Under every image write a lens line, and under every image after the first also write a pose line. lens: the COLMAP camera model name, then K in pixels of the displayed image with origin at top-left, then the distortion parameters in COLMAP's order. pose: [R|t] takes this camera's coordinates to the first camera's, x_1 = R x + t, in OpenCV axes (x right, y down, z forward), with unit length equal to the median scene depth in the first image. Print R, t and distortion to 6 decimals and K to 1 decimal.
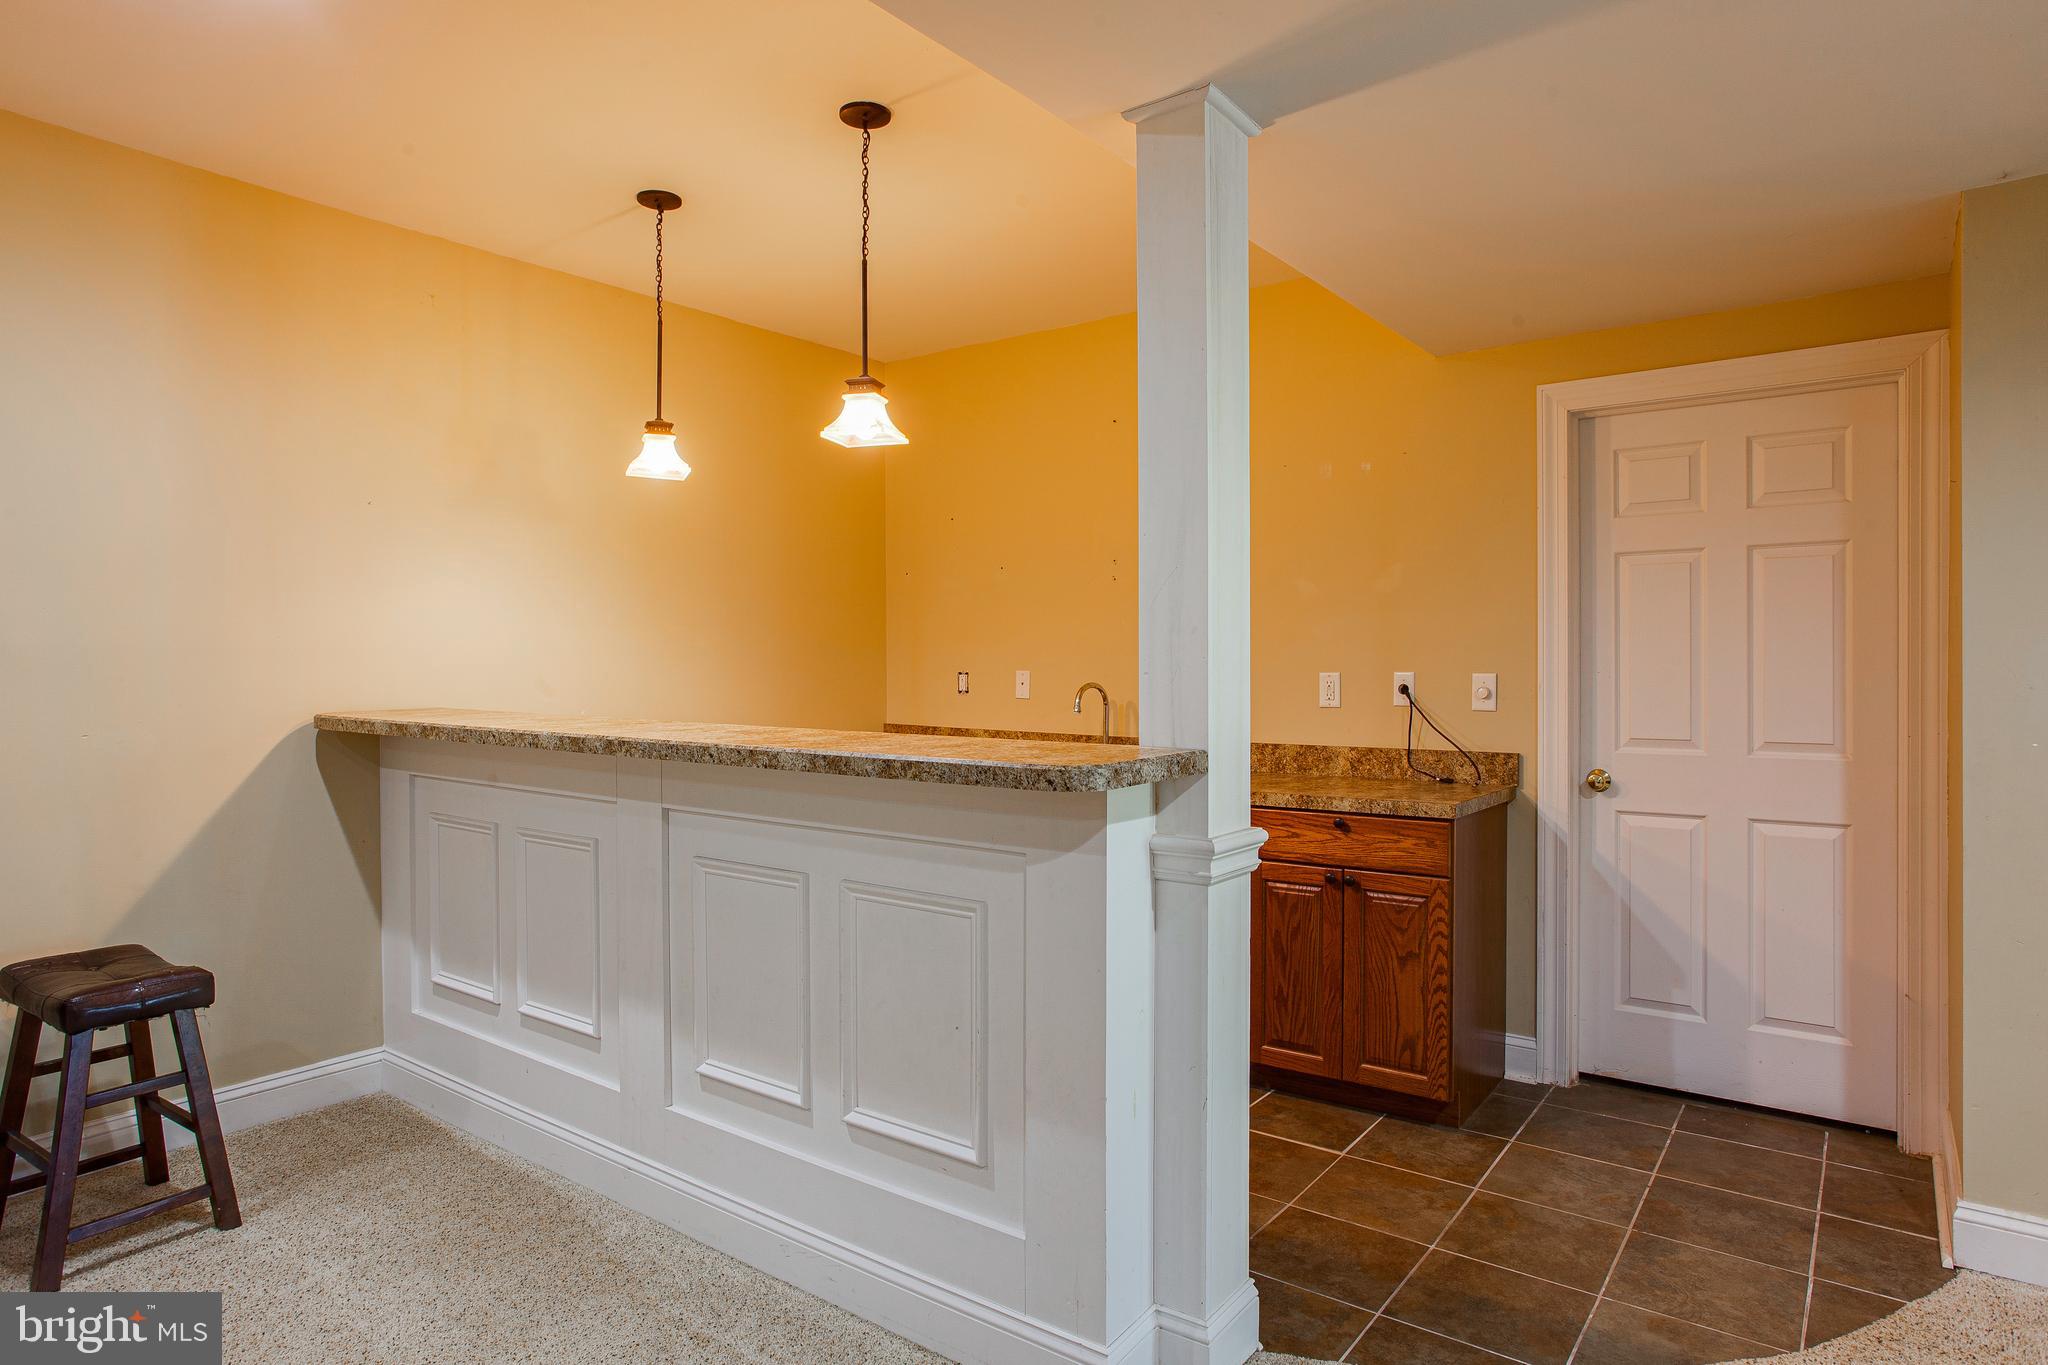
lens RADIAL K [[986.1, 0, 1009.7], [0, 986.1, 674.3], [0, 0, 1]] dist [-0.050144, 0.023792]
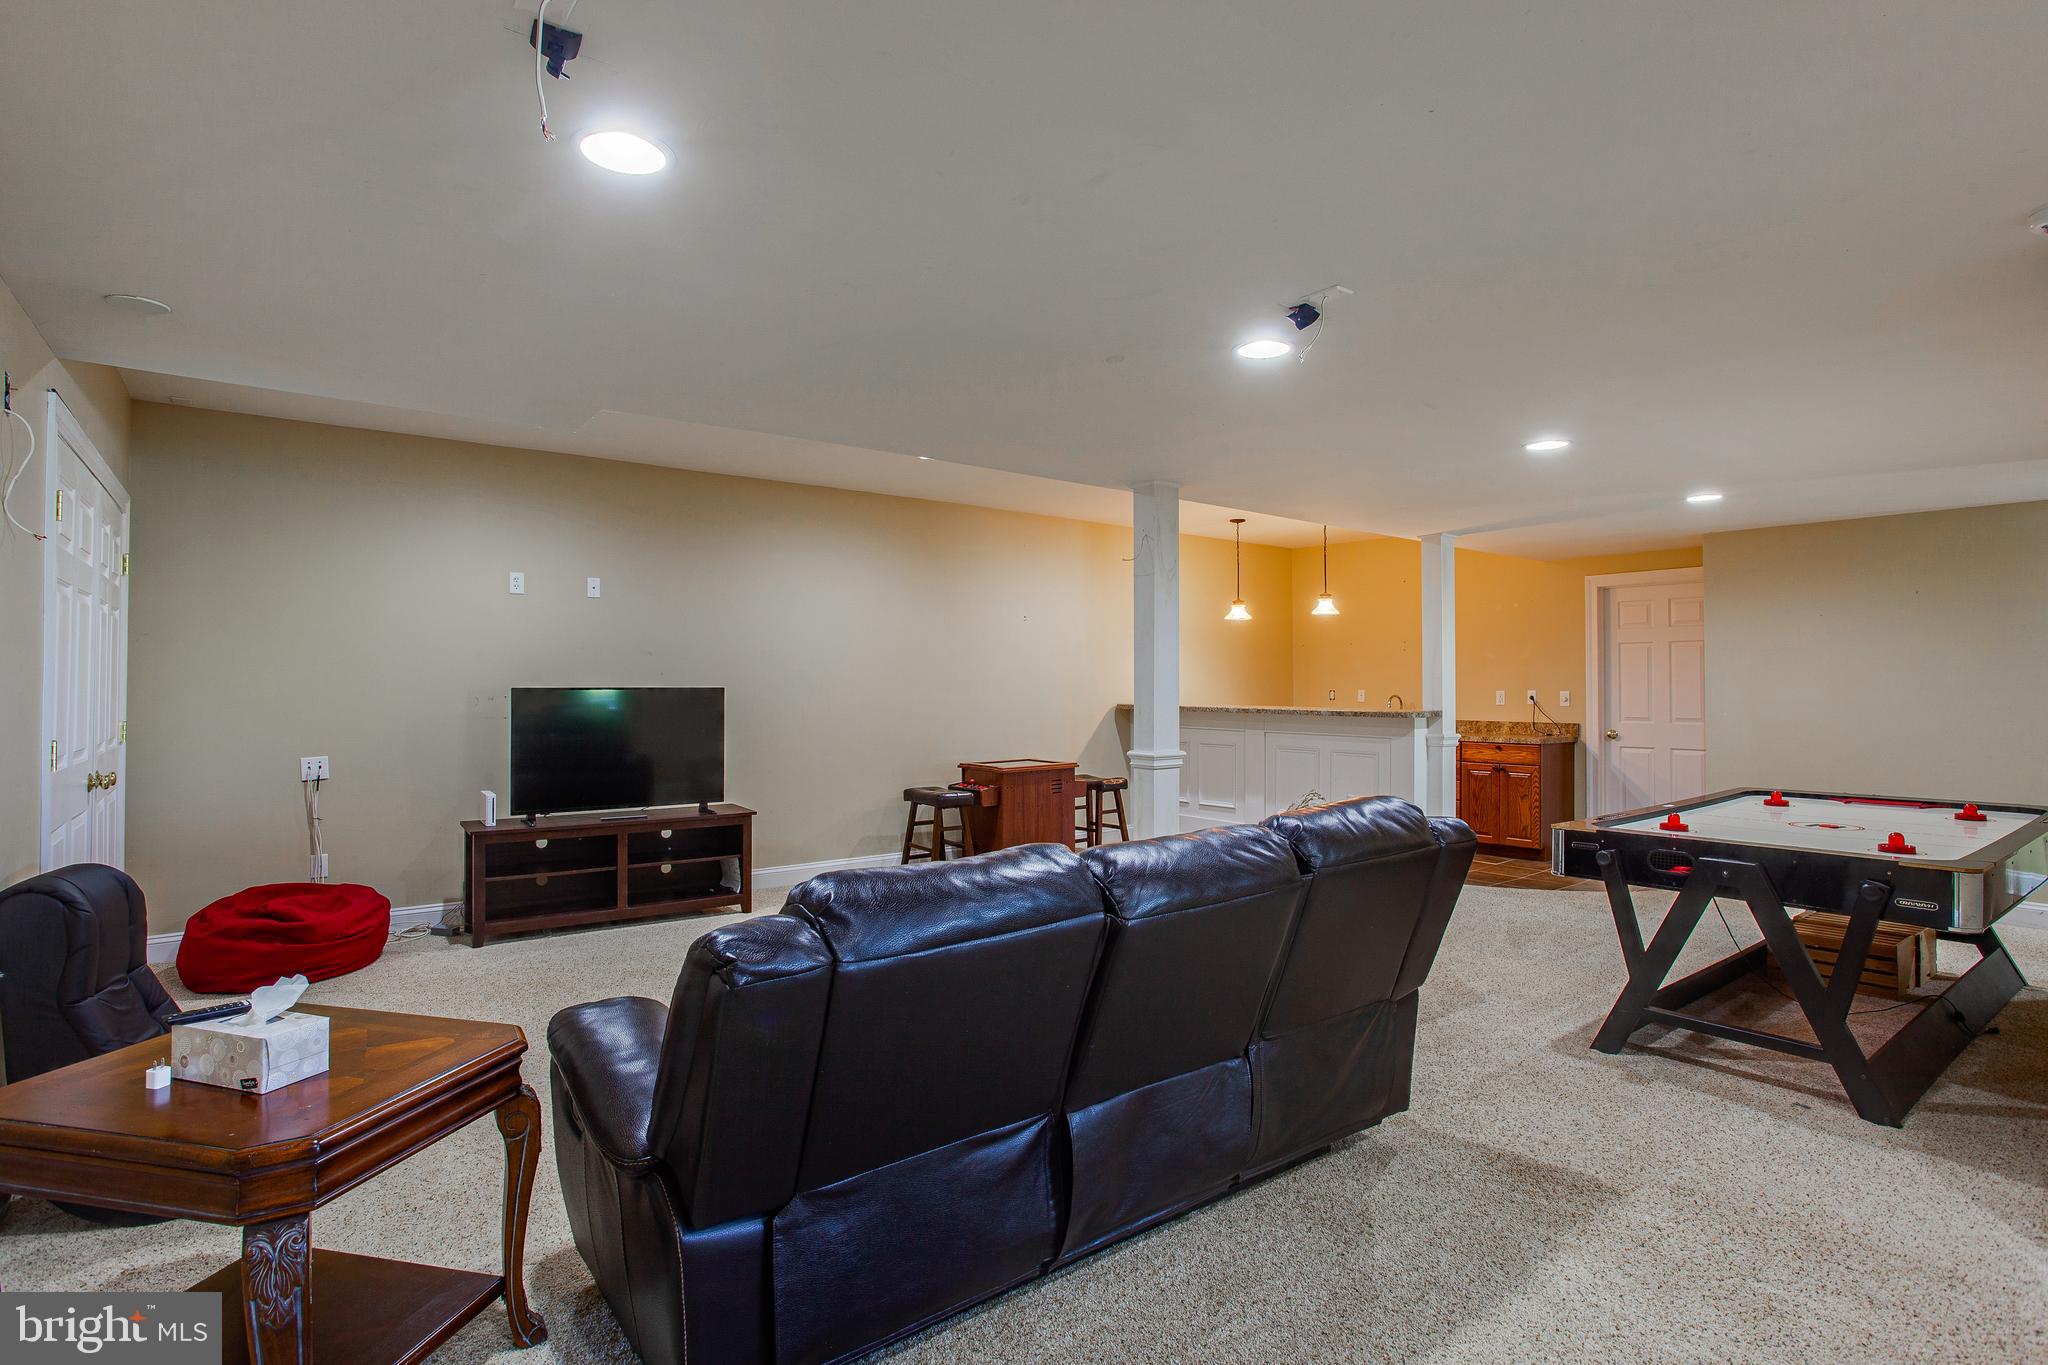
lens RADIAL K [[938.8, 0, 1026.2], [0, 938.8, 673.3], [0, 0, 1]] dist [-0.077417, 0.037941]
pose [[0.969635, 0.001249, -0.244555, -0.291896], [-0.006697, 0.999748, -0.021448, 0.013616], [0.244467, 0.022435, 0.969398, -1.730361]]
